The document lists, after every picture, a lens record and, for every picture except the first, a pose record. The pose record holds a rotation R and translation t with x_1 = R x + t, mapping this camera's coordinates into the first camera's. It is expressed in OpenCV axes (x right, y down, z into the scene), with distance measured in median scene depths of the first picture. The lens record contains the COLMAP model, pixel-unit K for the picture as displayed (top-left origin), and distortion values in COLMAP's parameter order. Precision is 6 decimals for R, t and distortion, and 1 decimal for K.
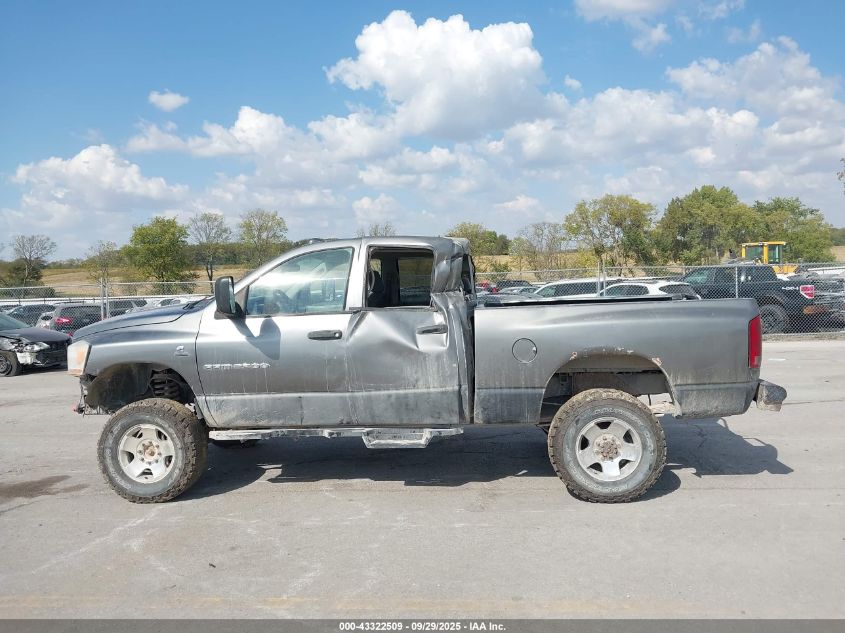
lens RADIAL K [[650.8, 0, 422.5], [0, 650.8, 316.5], [0, 0, 1]] dist [0.081402, -0.155962]
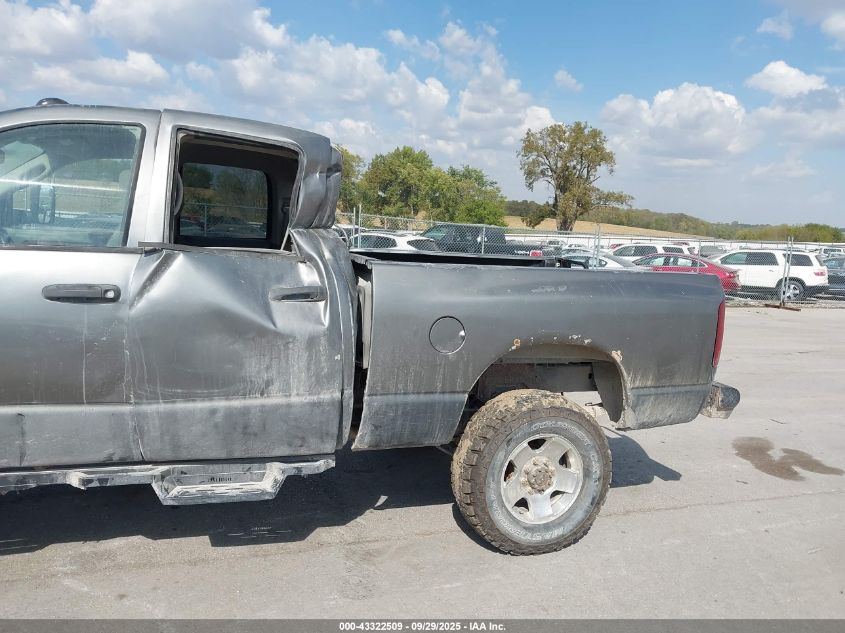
lens RADIAL K [[657.3, 0, 422.5], [0, 657.3, 316.5], [0, 0, 1]] dist [0.003584, -0.011056]
pose [[0.898644, 0.034795, 0.437296, -0.134860], [-0.072168, 0.994993, 0.069135, -0.007049], [-0.432701, -0.093687, 0.896656, 0.431568]]
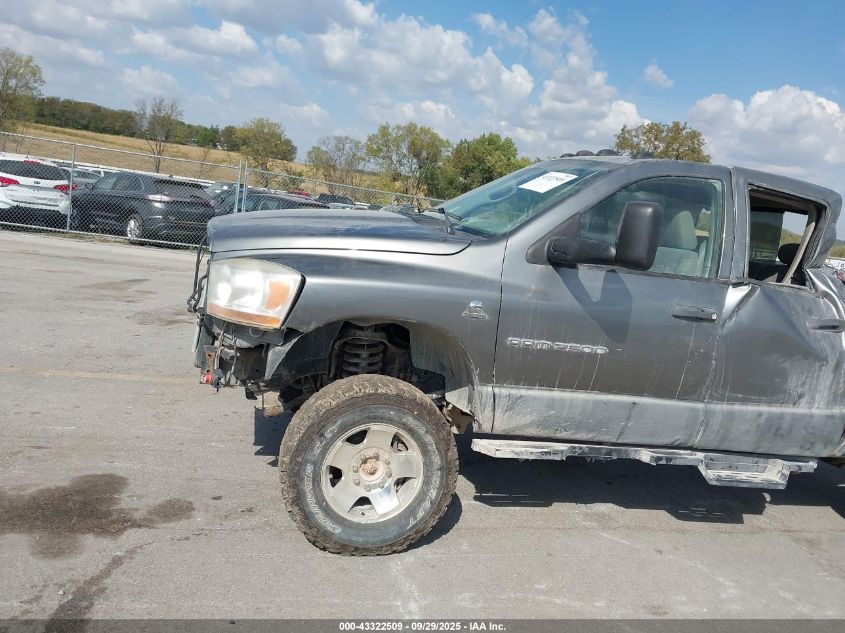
lens RADIAL K [[657.3, 0, 422.5], [0, 657.3, 316.5], [0, 0, 1]] dist [0.003584, -0.011056]
pose [[0.929953, 0.112725, 0.349972, -0.619954], [-0.157219, 0.982349, 0.101353, 0.007631], [-0.332370, -0.149275, 0.931261, 0.485978]]
